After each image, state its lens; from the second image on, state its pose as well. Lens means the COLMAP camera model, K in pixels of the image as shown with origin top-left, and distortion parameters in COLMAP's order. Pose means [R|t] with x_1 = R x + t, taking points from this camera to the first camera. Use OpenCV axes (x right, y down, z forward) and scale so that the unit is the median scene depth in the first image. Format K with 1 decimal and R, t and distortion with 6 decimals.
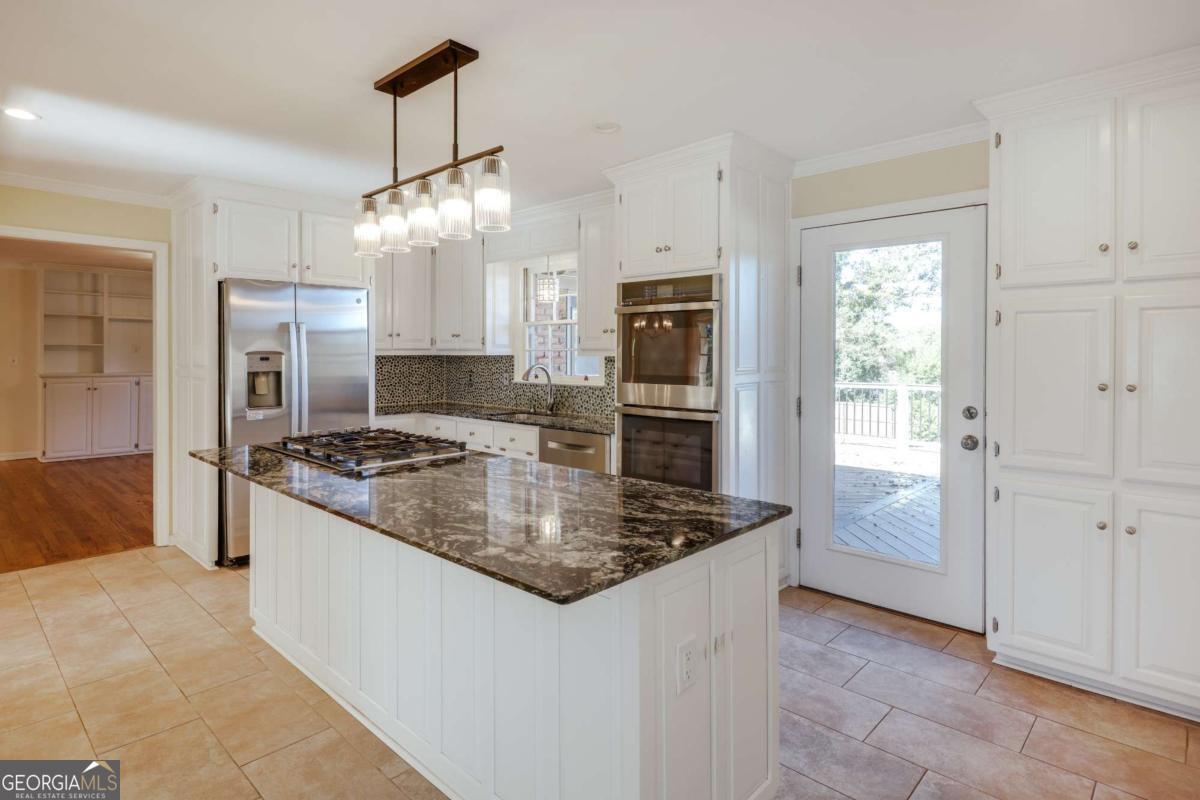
lens RADIAL K [[636.2, 0, 605.0], [0, 636.2, 357.0], [0, 0, 1]] dist [0.001376, -0.000185]
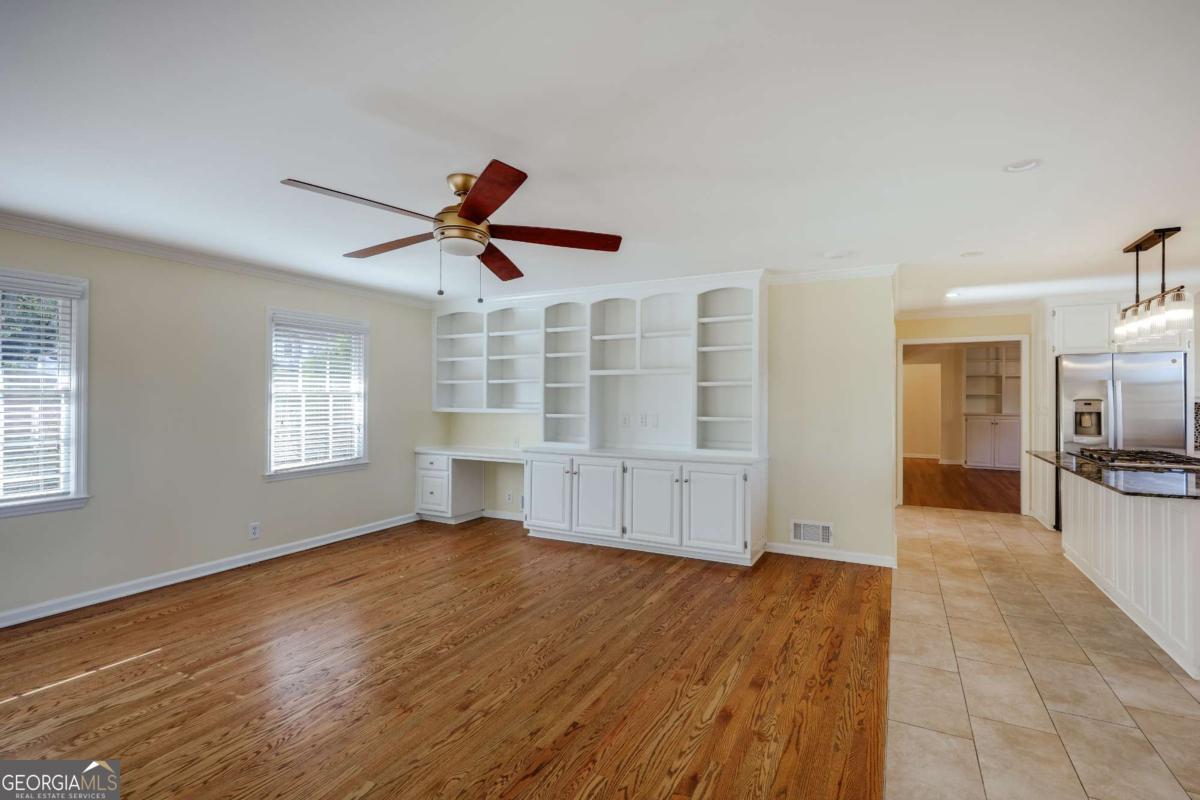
lens RADIAL K [[561.3, 0, 592.6], [0, 561.3, 396.3], [0, 0, 1]] dist [0.001999, 0.000107]
pose [[0.251869, -0.004862, -0.967749, 0.619078], [-0.007029, 0.999952, -0.006853, 0.002490], [0.967736, 0.008528, 0.251823, -0.656640]]
